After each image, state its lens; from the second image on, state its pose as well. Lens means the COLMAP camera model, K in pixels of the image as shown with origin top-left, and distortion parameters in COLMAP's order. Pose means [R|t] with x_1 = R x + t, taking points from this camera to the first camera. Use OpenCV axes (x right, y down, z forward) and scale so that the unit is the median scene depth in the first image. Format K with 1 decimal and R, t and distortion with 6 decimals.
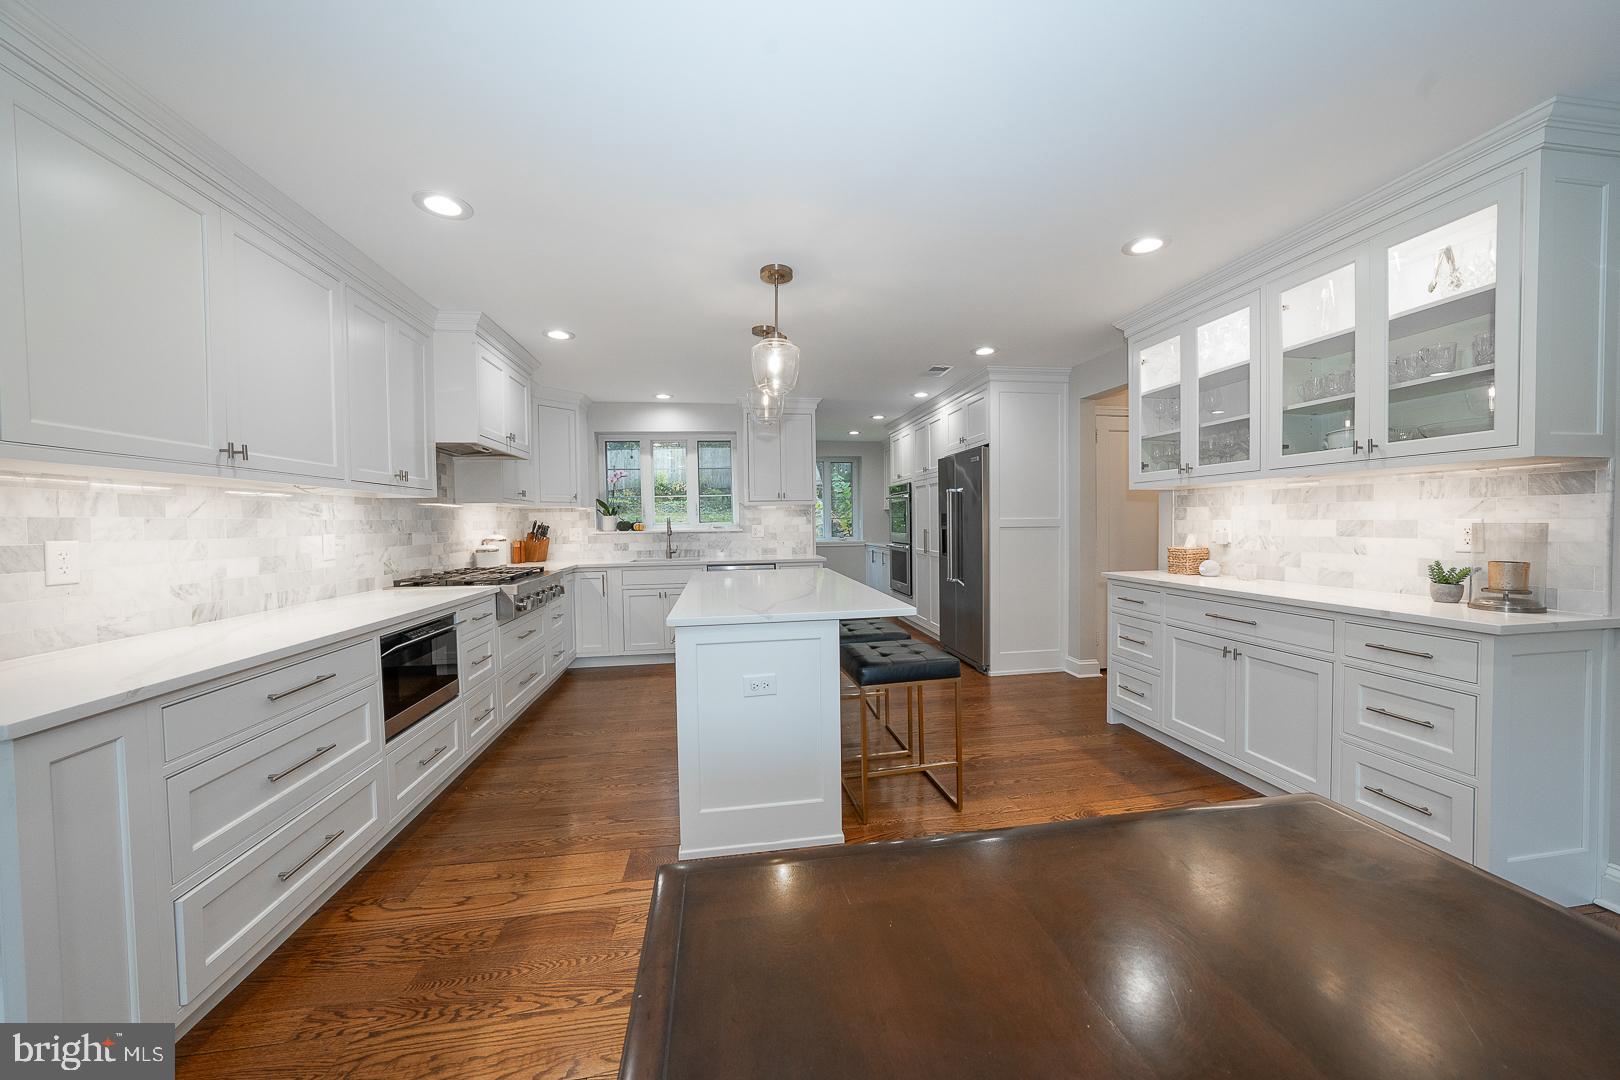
lens RADIAL K [[558.4, 0, 814.1], [0, 558.4, 535.0], [0, 0, 1]] dist [-0.028955, 0.007026]
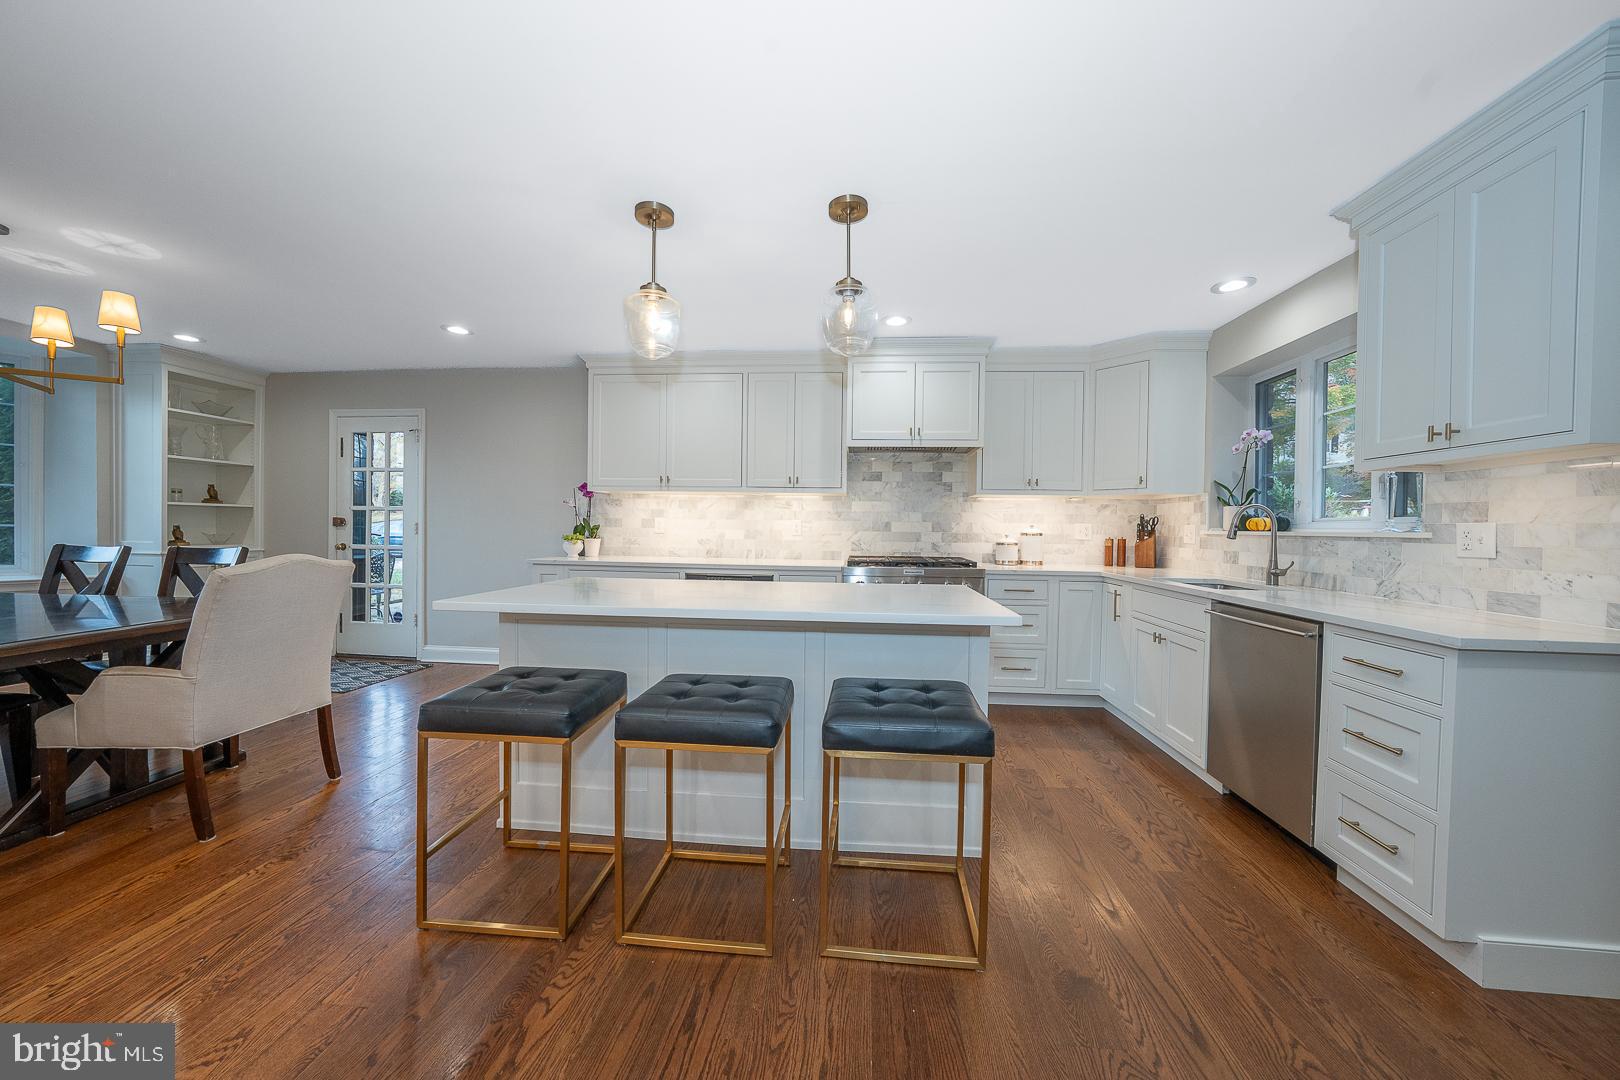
lens RADIAL K [[558.4, 0, 814.1], [0, 558.4, 535.0], [0, 0, 1]] dist [-0.028955, 0.007026]
pose [[-0.240919, 0.025295, -0.970215, 0.620157], [-0.035096, 0.998779, 0.034754, -0.013615], [0.969910, 0.042424, -0.239737, 1.278128]]
